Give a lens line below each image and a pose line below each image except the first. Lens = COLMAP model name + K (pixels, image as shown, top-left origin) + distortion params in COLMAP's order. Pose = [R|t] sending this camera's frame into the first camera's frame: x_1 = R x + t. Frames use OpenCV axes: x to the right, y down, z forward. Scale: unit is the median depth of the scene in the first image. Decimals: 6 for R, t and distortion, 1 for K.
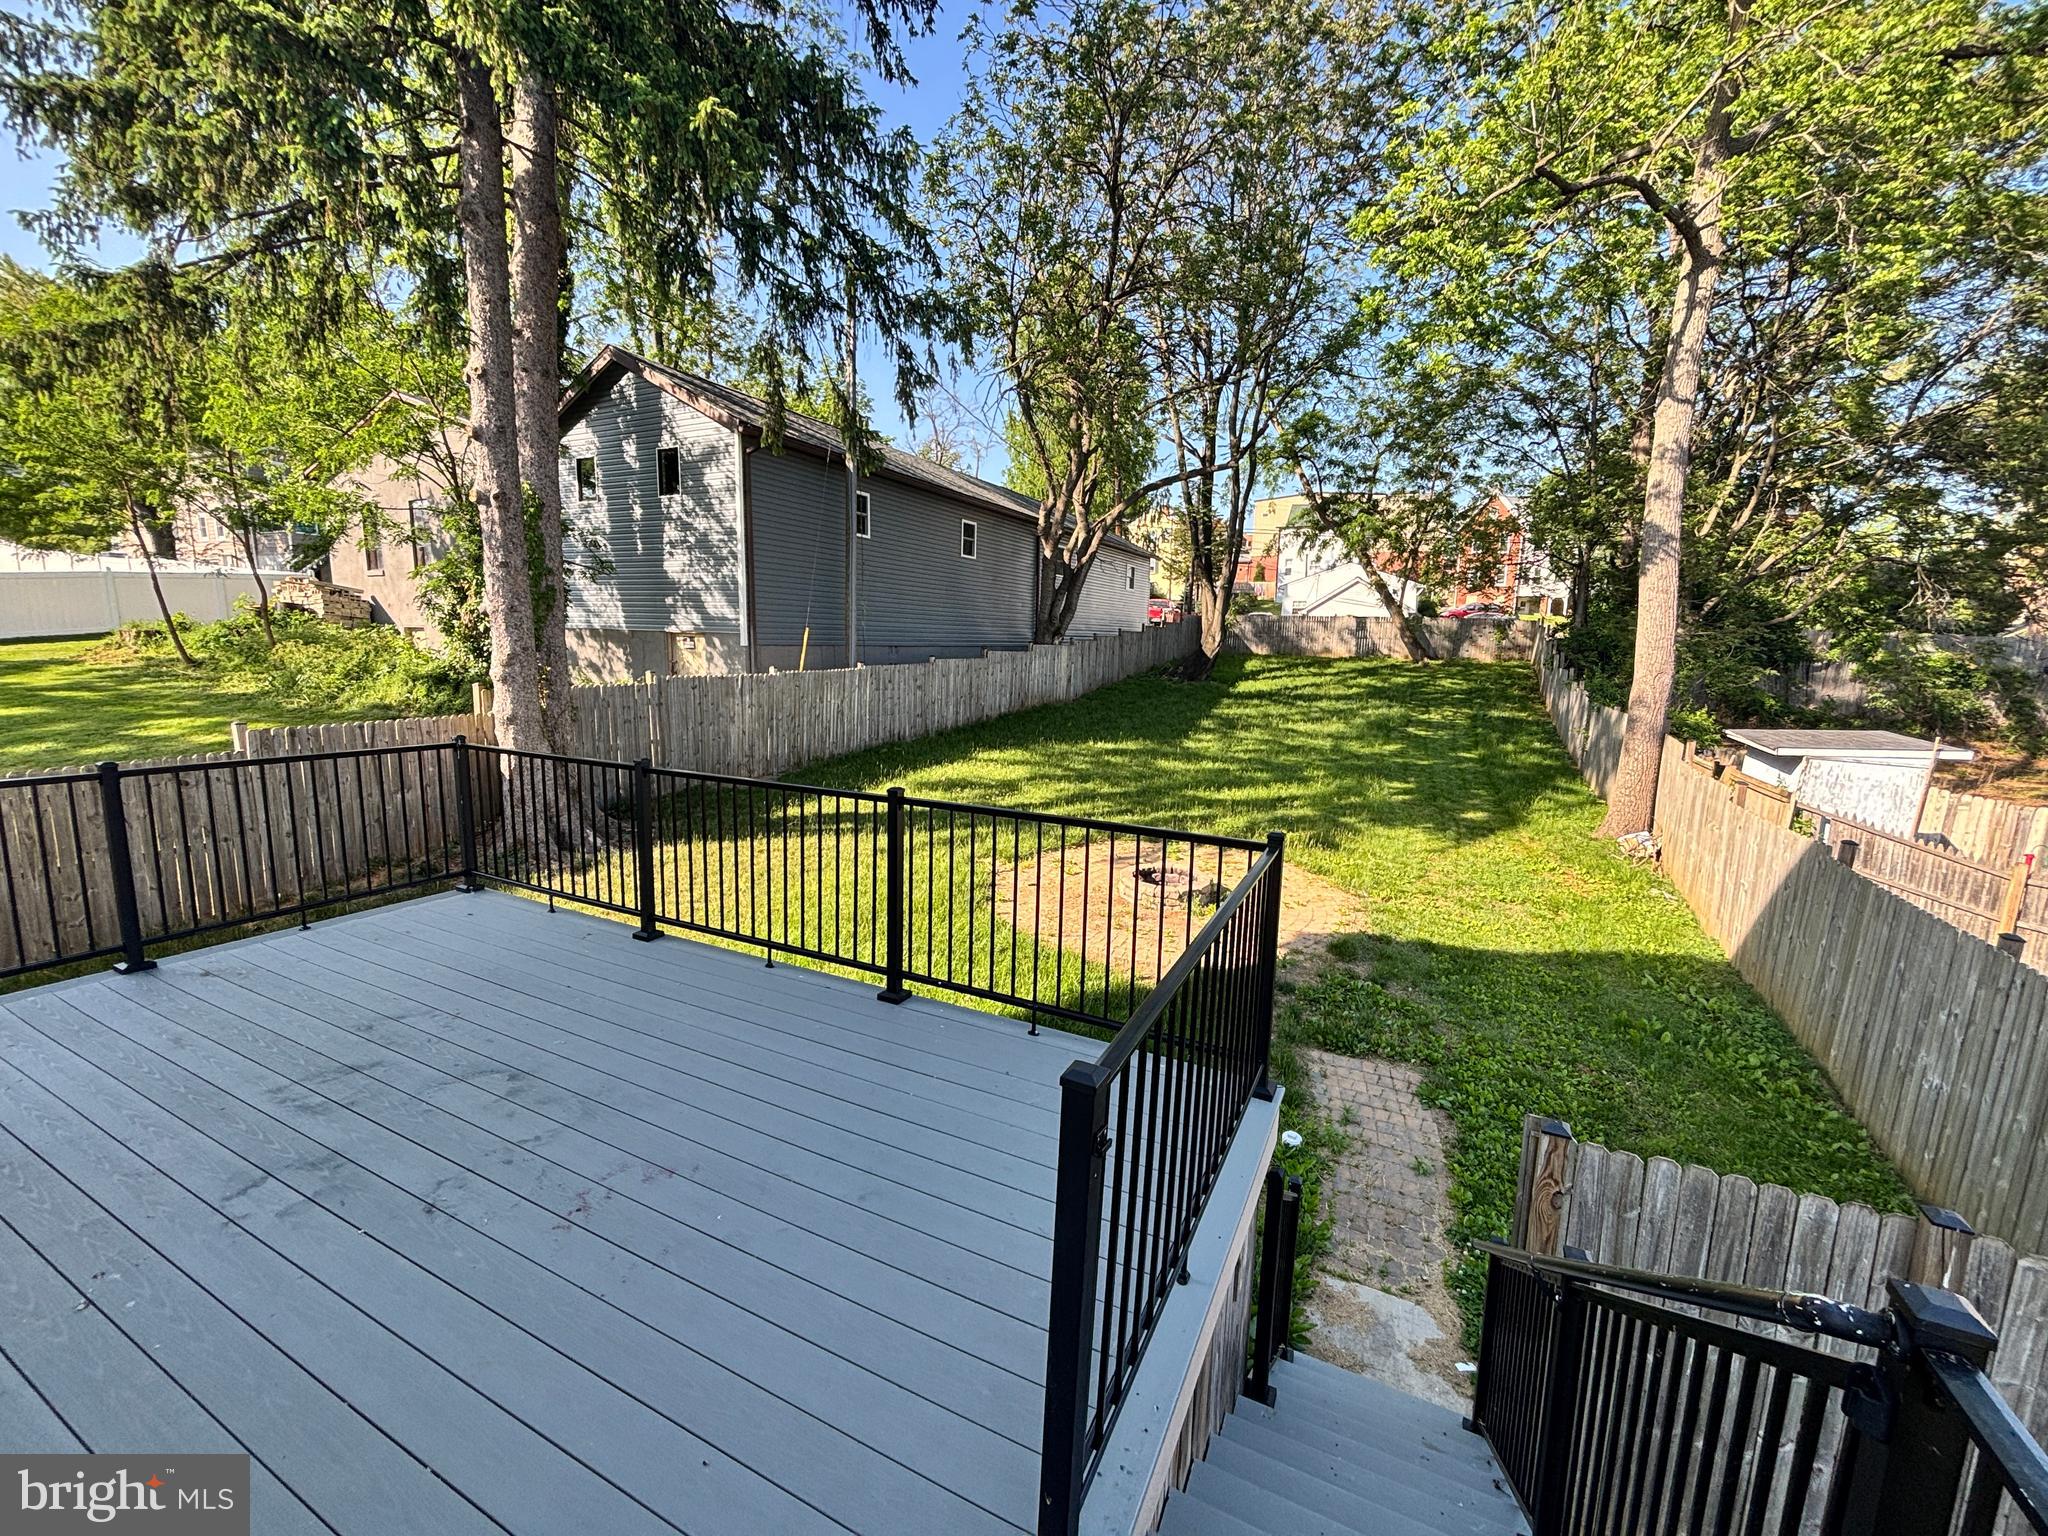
lens RADIAL K [[828.7, 0, 1024.0], [0, 828.7, 768.0], [0, 0, 1]] dist [-0.003528, -0.000327]
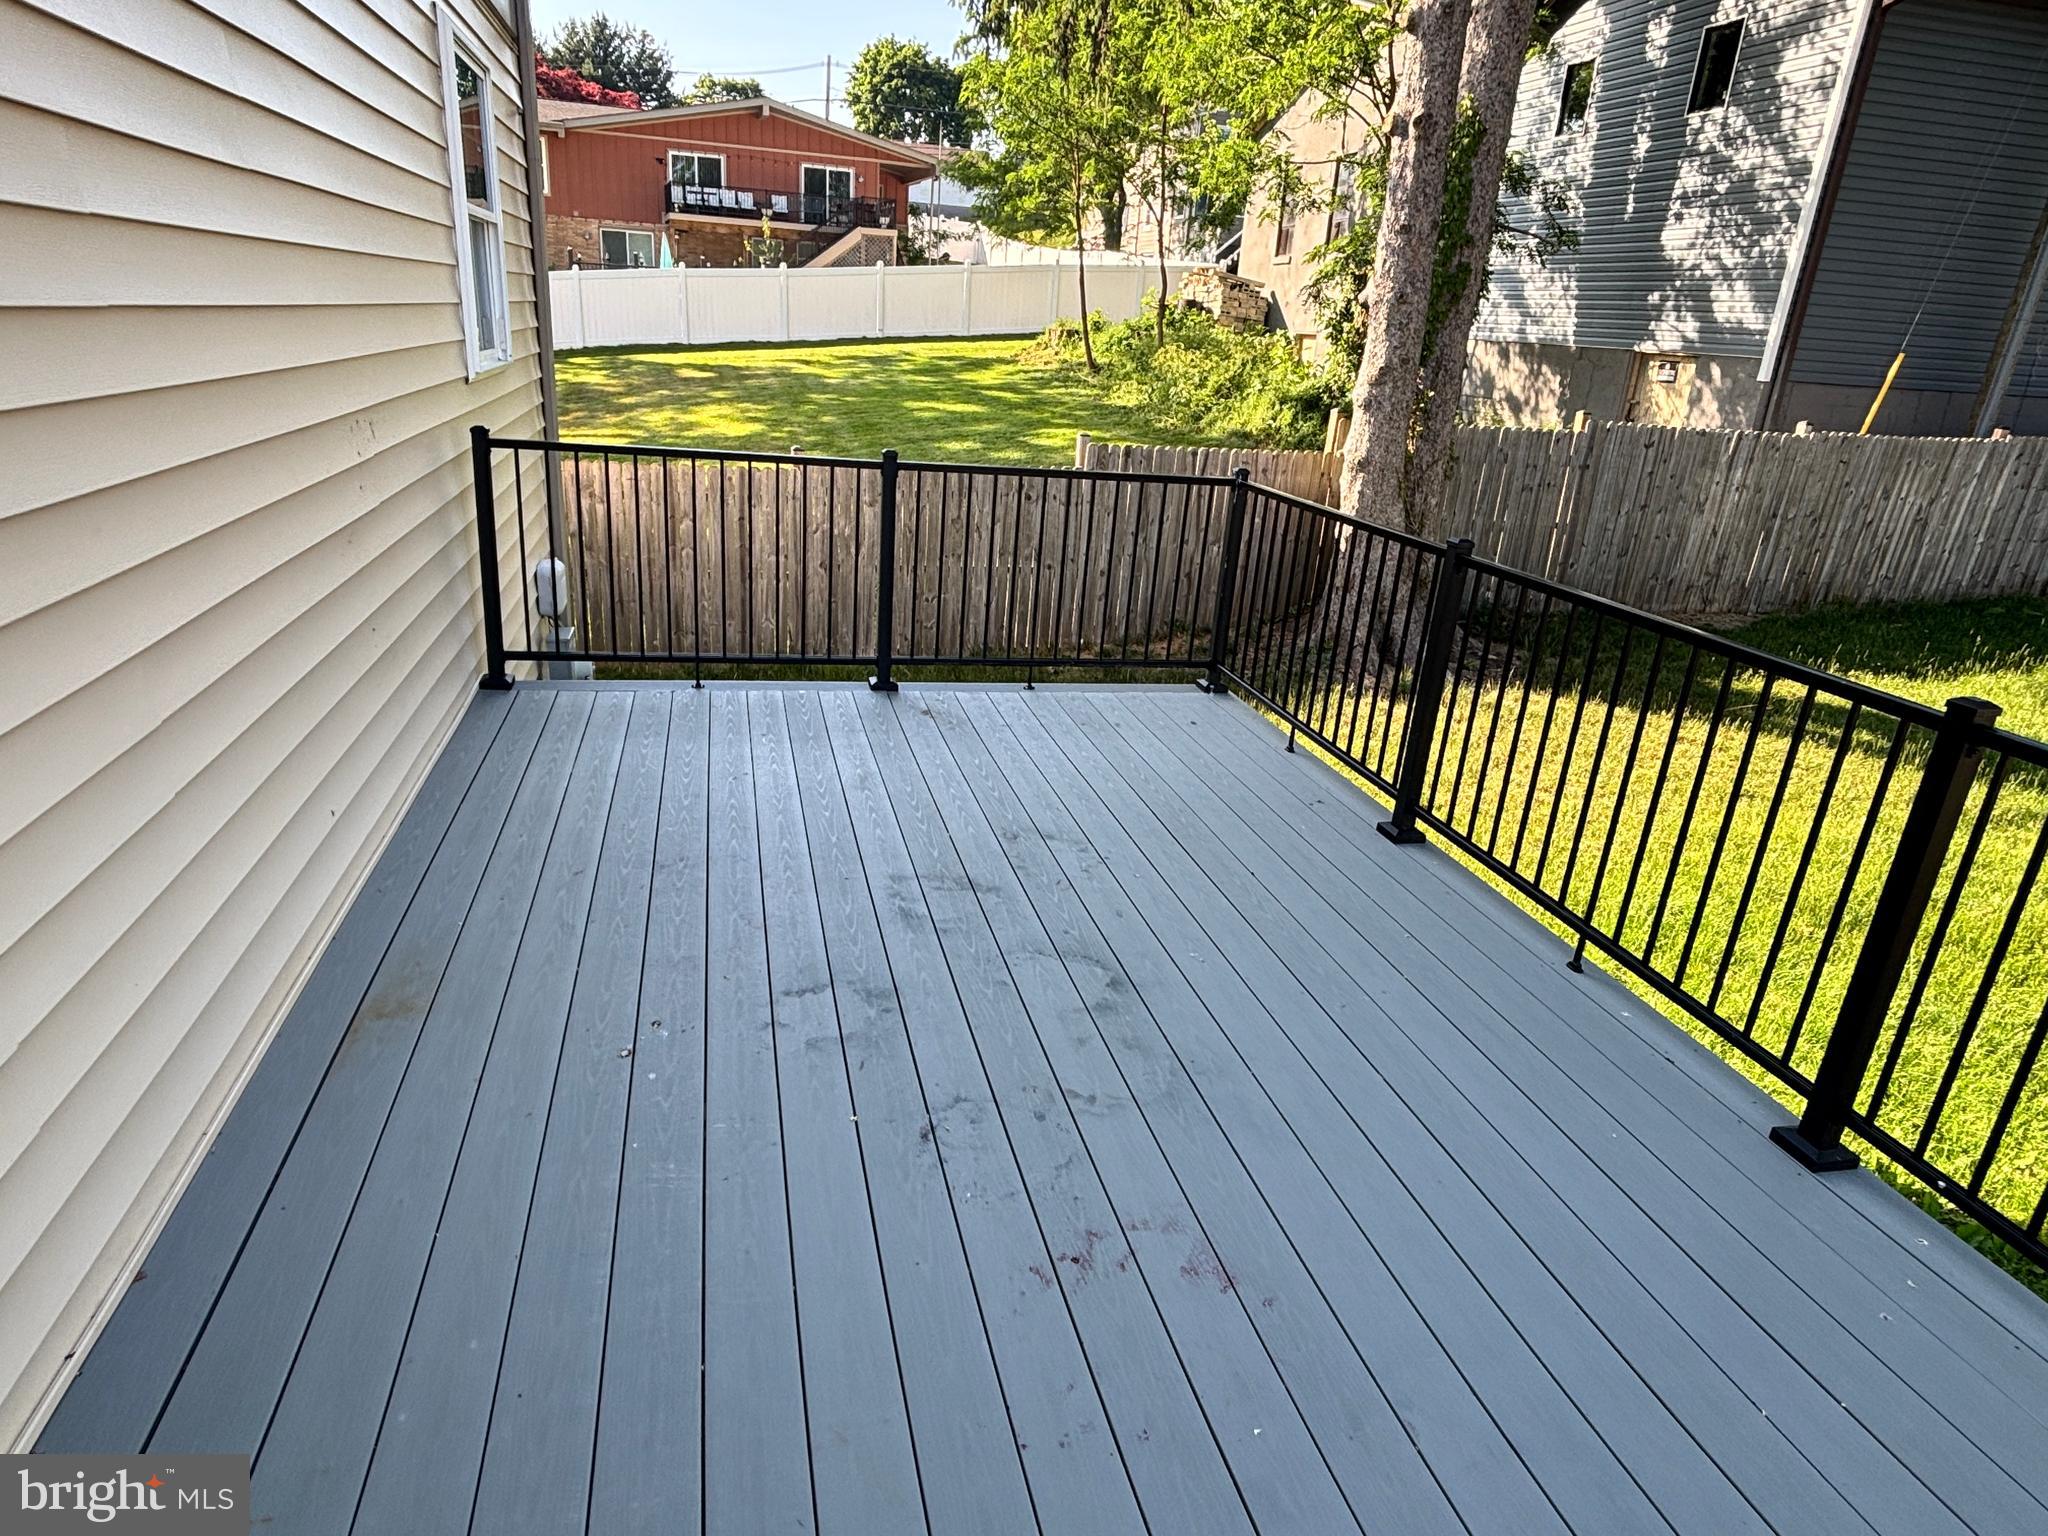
lens RADIAL K [[1168.7, 0, 1024.0], [0, 1168.7, 768.0], [0, 0, 1]] dist [-0.016456, 0.000823]
pose [[0.632607, 0.287381, -0.719181, -0.015688], [-0.163303, 0.957225, 0.238858, -0.000749], [0.757061, -0.033659, 0.652477, 0.123557]]
